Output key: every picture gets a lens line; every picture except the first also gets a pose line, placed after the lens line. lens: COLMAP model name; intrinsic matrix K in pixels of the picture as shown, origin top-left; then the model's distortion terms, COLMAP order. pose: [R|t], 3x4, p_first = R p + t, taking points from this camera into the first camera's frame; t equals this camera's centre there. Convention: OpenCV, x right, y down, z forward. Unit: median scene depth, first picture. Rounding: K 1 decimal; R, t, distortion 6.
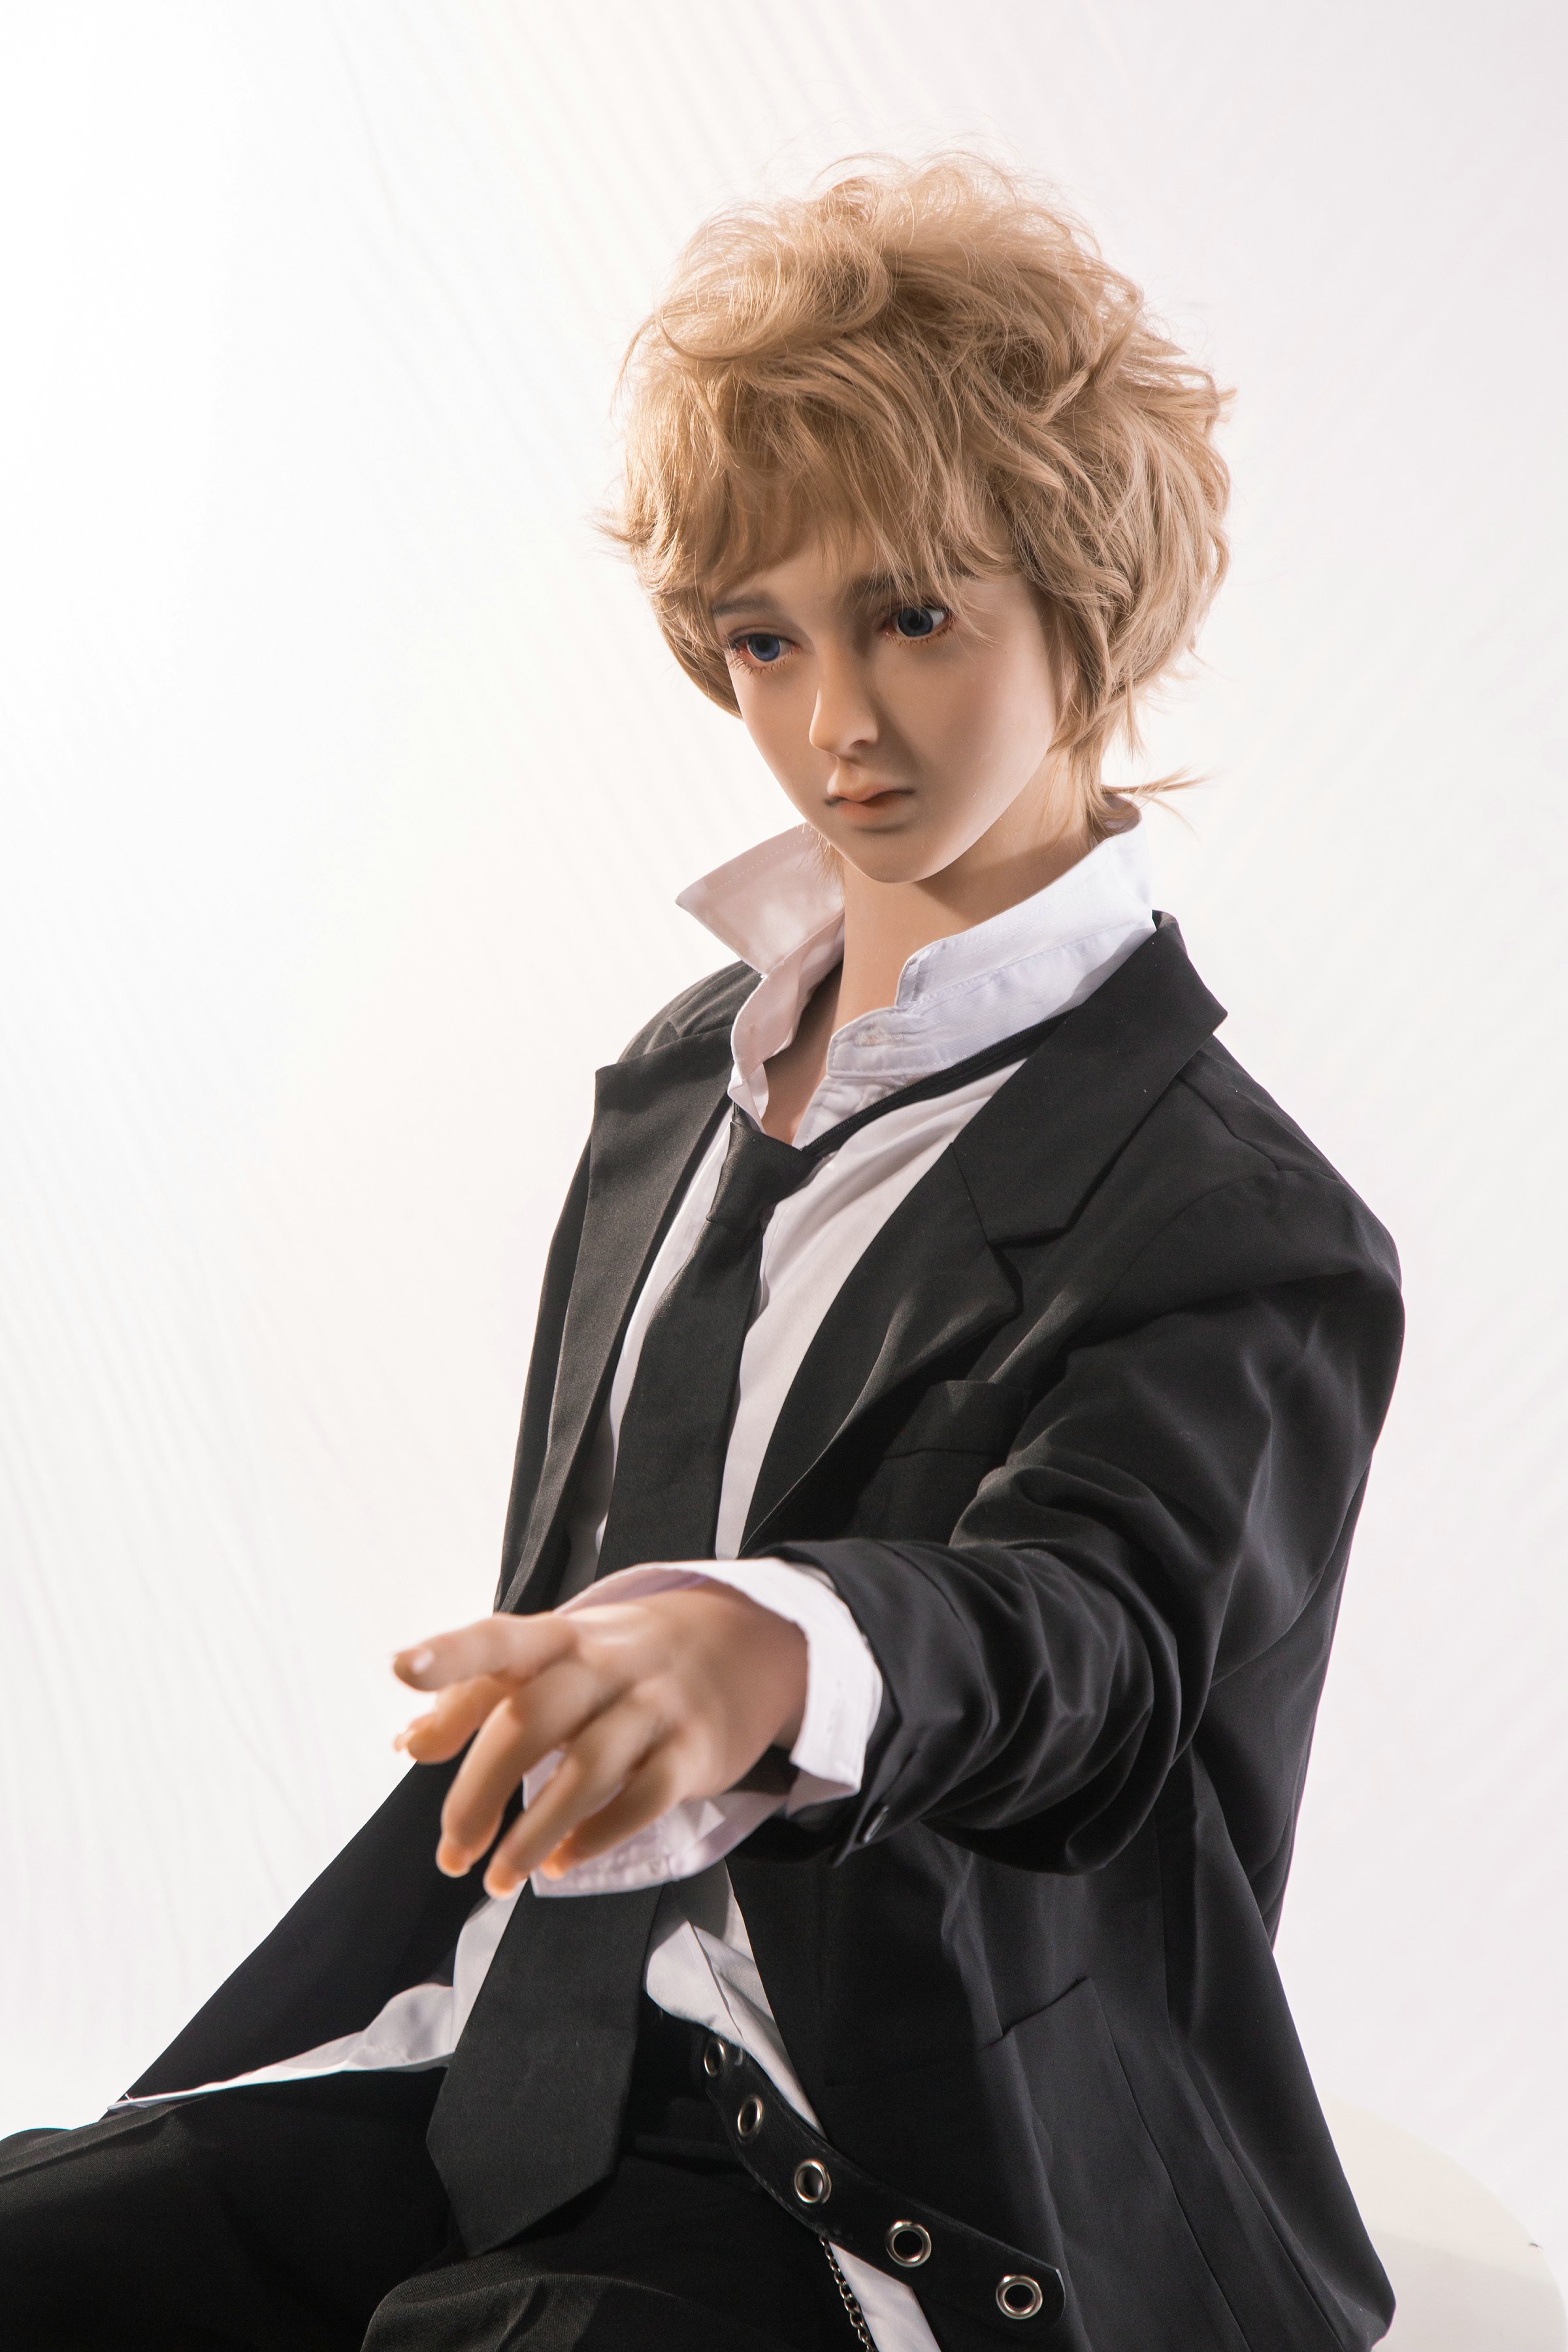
lens RADIAL K [[6251.7, 0, 784.0], [0, 6251.7, 1176.0], [0, 0, 1]] dist [0.325603, 0.080396]
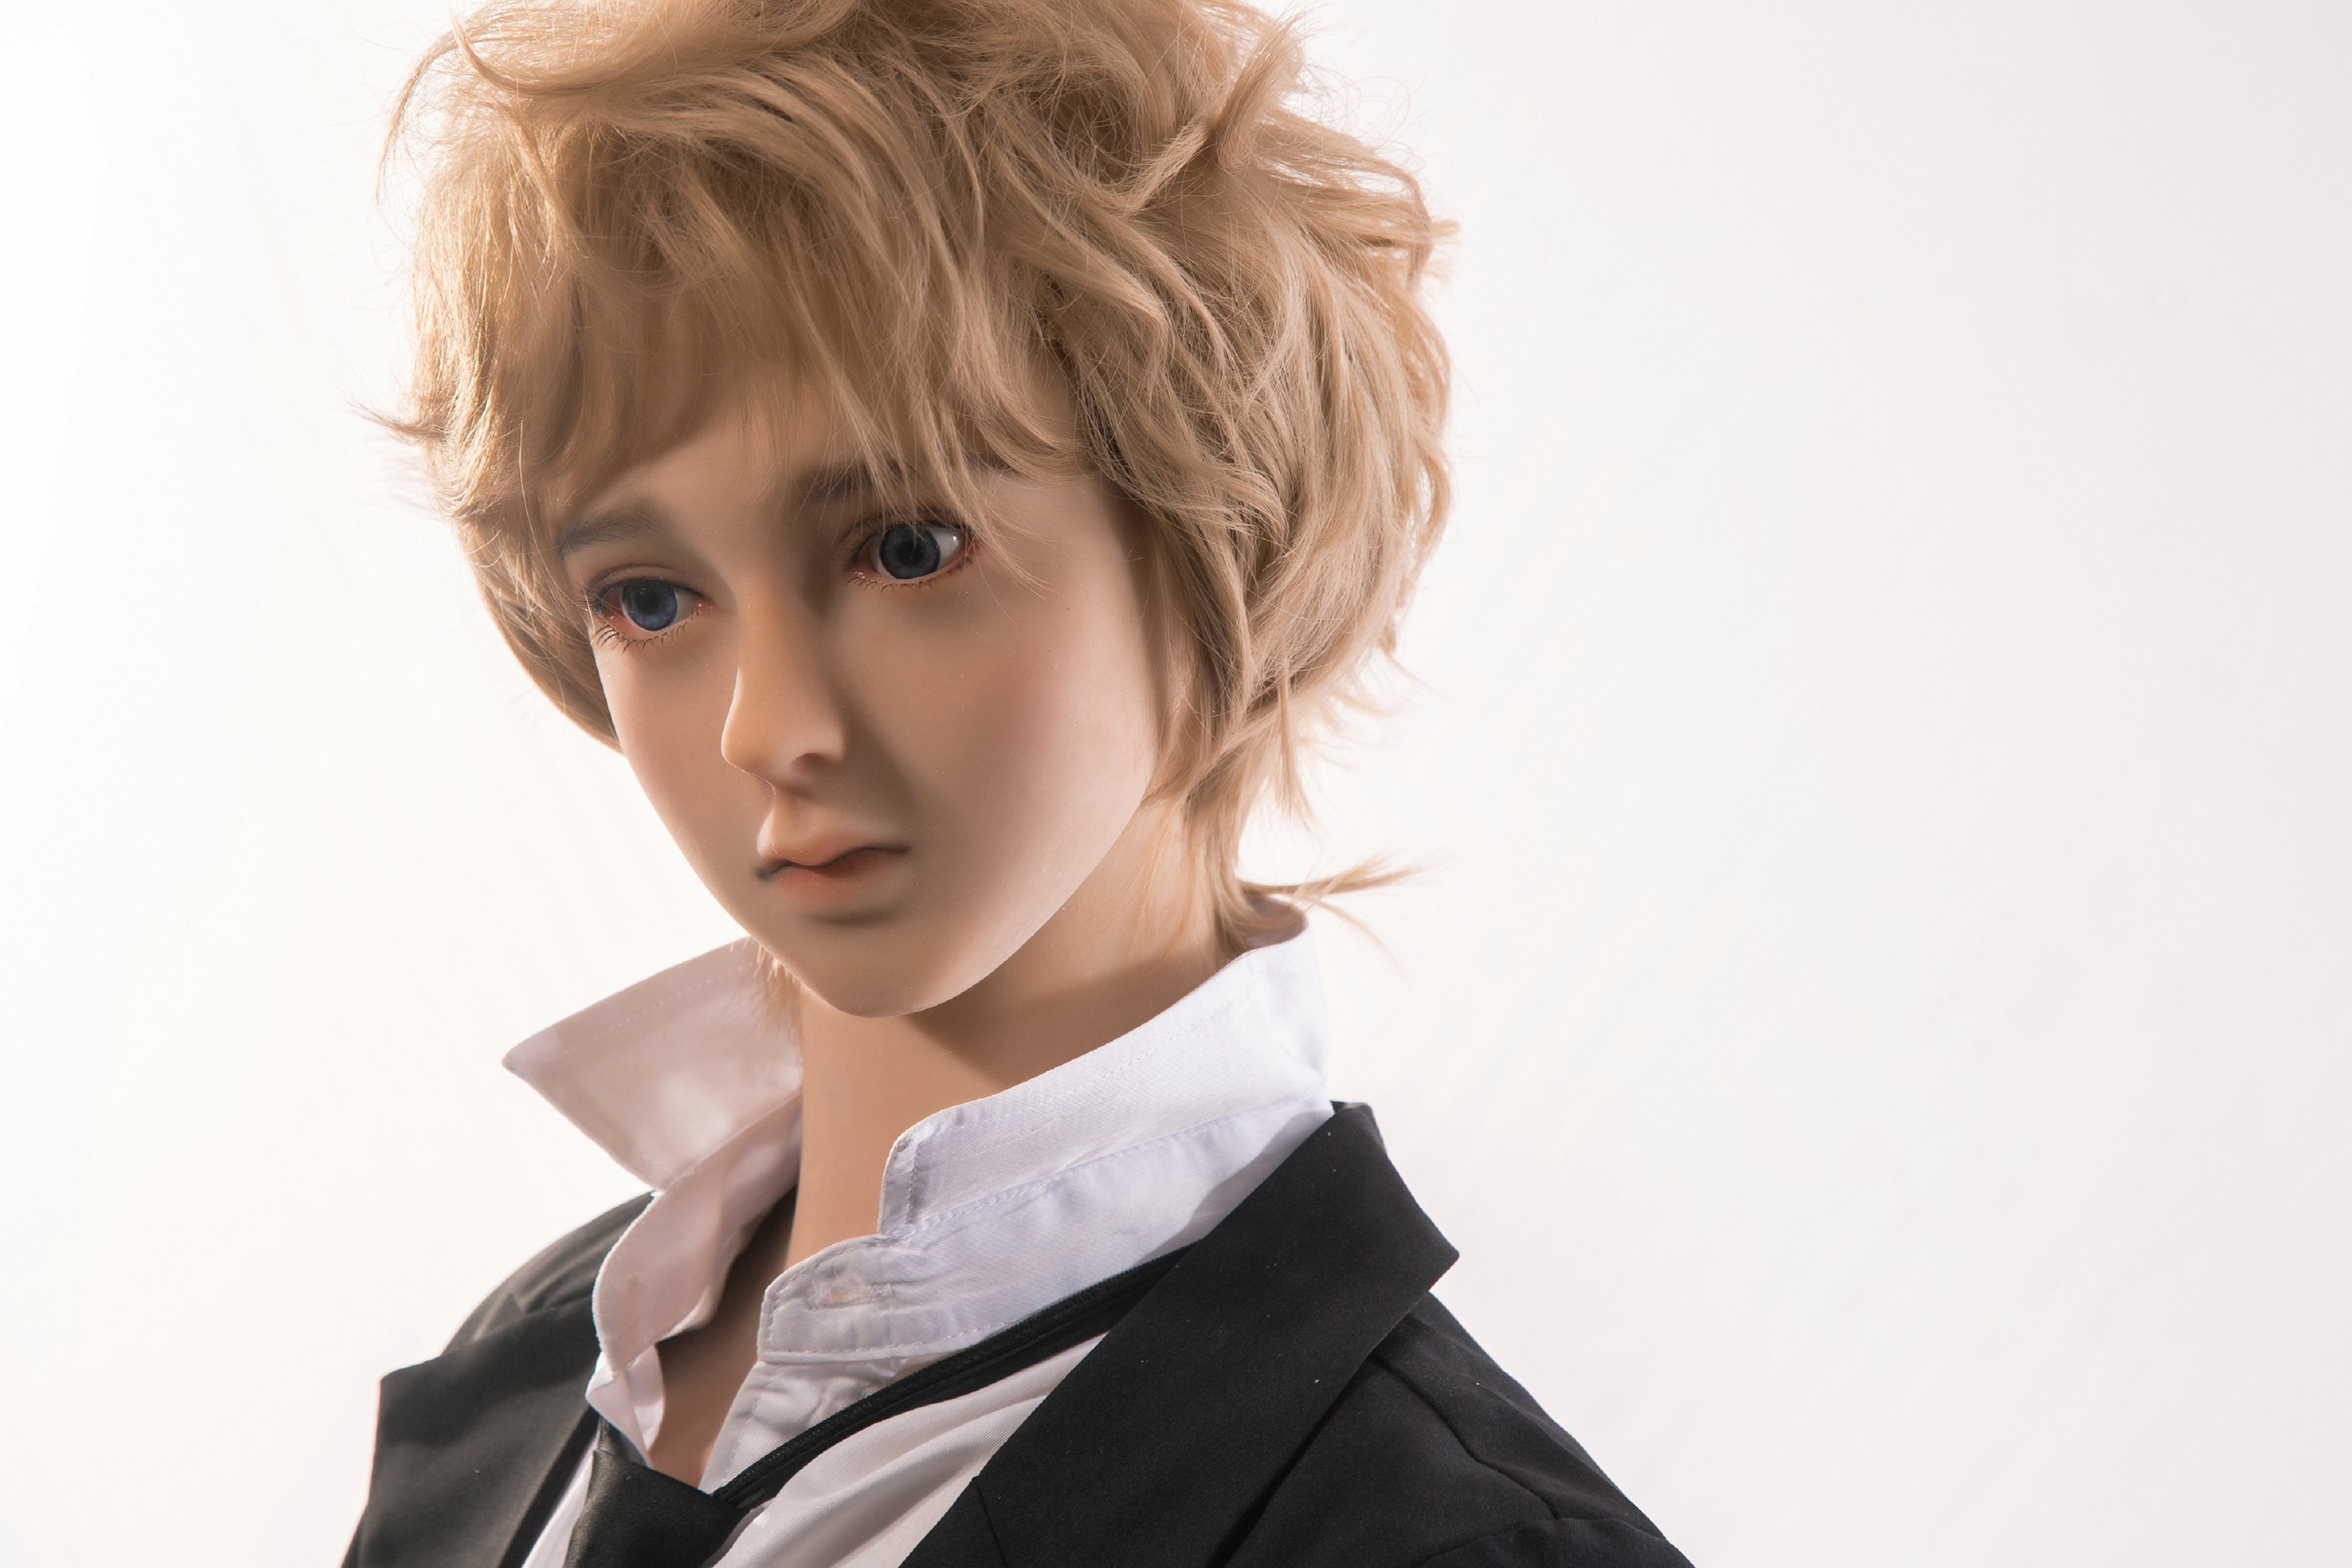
lens RADIAL K [[5543.9, 0, 1173.8], [0, 5543.9, 812.0], [0, 0, 1]] dist [0.188538, 4.847813]
pose [[0.999728, 0.001716, 0.023250, 0.033109], [0.002535, 0.983377, -0.181558, 0.027243], [-0.023175, 0.181568, 0.983105, 0.498468]]
